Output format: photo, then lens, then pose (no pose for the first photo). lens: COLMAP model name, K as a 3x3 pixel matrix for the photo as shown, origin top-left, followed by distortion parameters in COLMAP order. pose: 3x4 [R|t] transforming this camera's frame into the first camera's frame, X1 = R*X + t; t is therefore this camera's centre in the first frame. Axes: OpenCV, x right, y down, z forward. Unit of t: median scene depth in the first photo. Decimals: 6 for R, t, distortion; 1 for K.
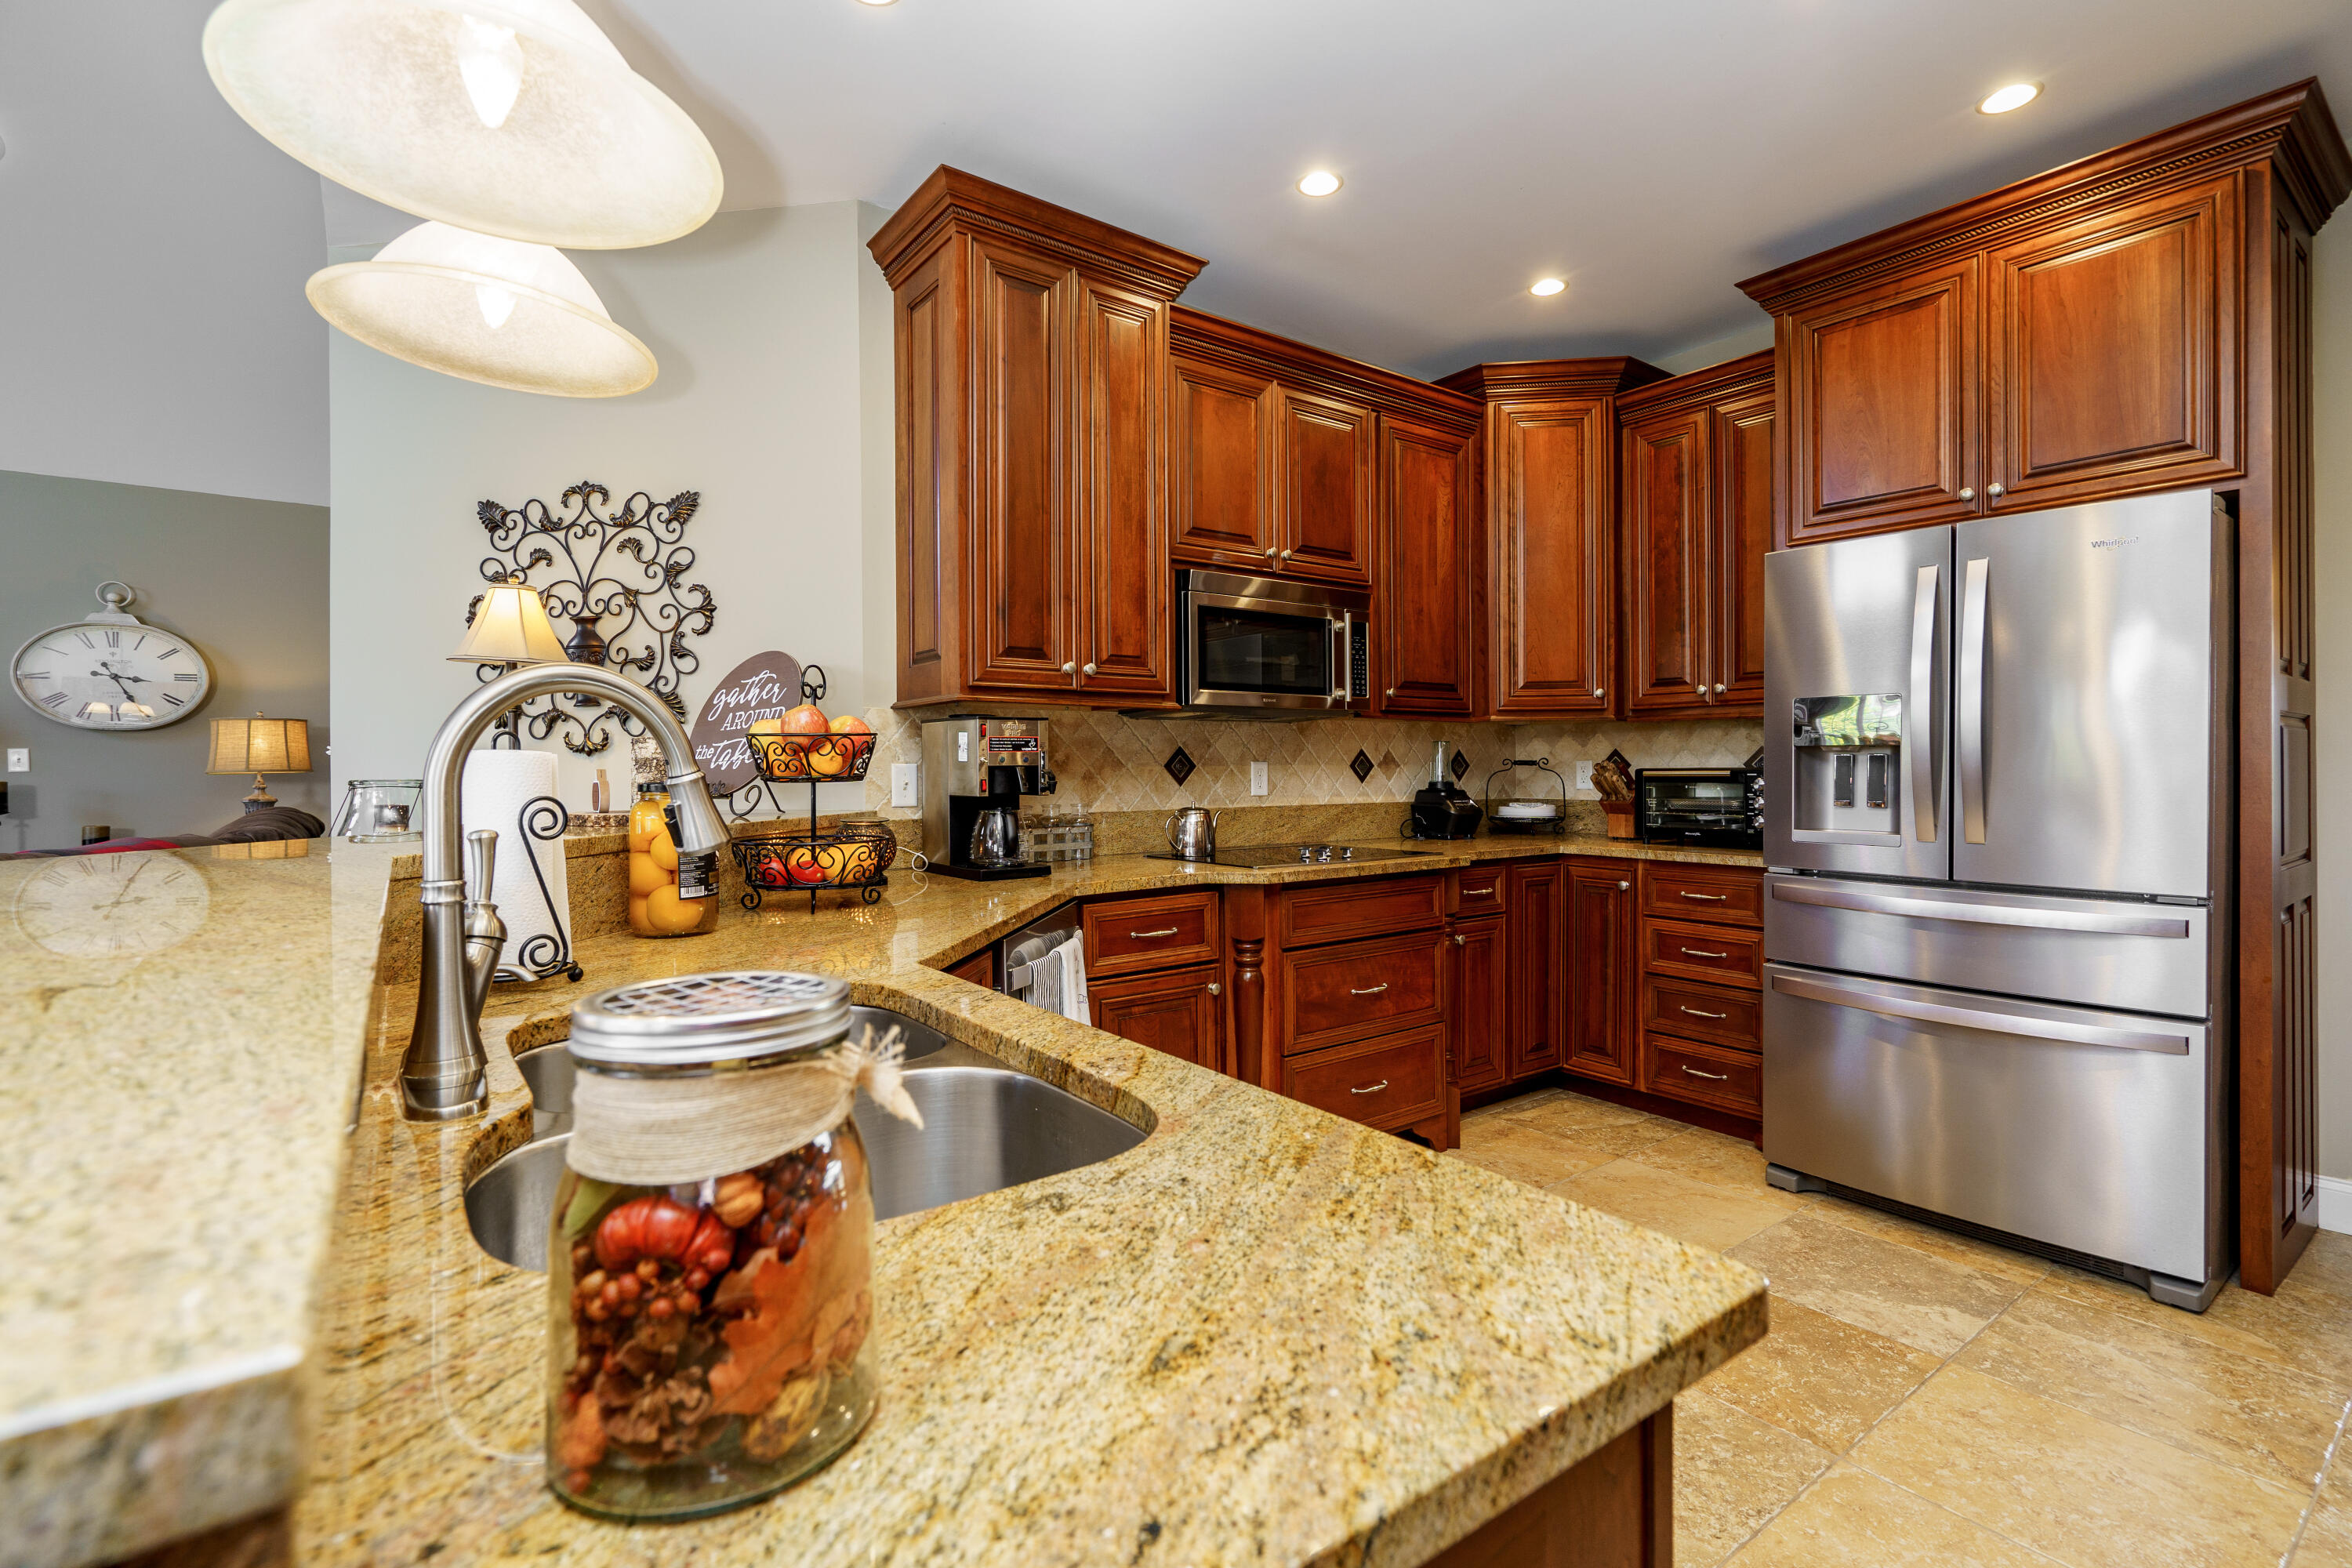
lens RADIAL K [[1067.7, 0, 1176.3], [0, 1067.7, 786.4], [0, 0, 1]] dist [-0.002470, -0.000180]
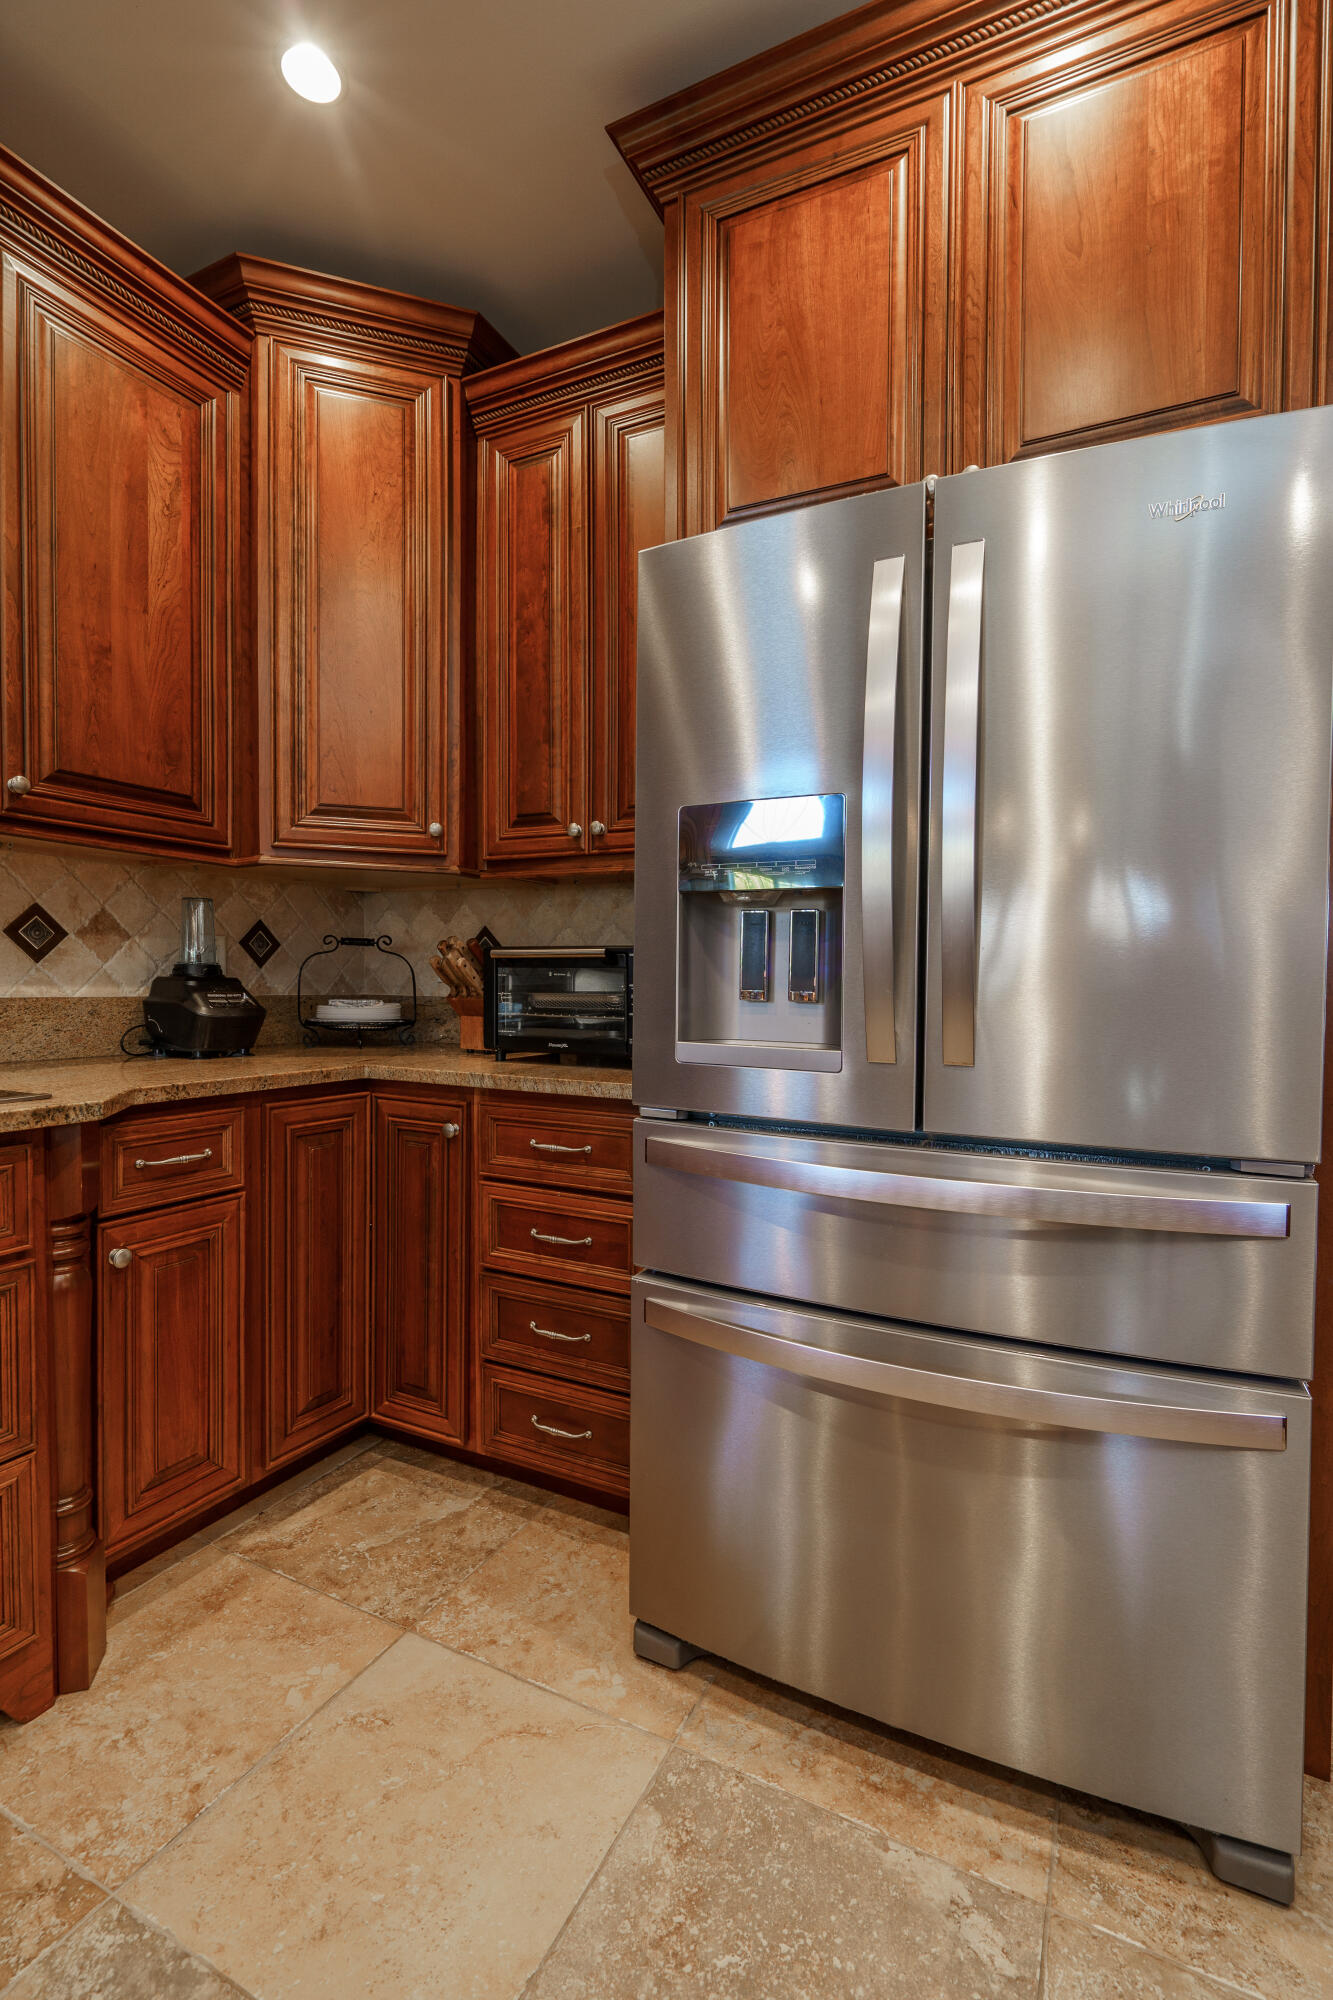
lens RADIAL K [[896.1, 0, 666.5], [0, 896.1, 1000.0], [0, 0, 1]] dist [-0.012725, -0.000039]
pose [[0.895238, 0.005291, 0.445556, 0.287167], [-0.008167, 0.999956, 0.004536, 0.012965], [-0.445513, -0.007700, 0.895242, 0.459052]]
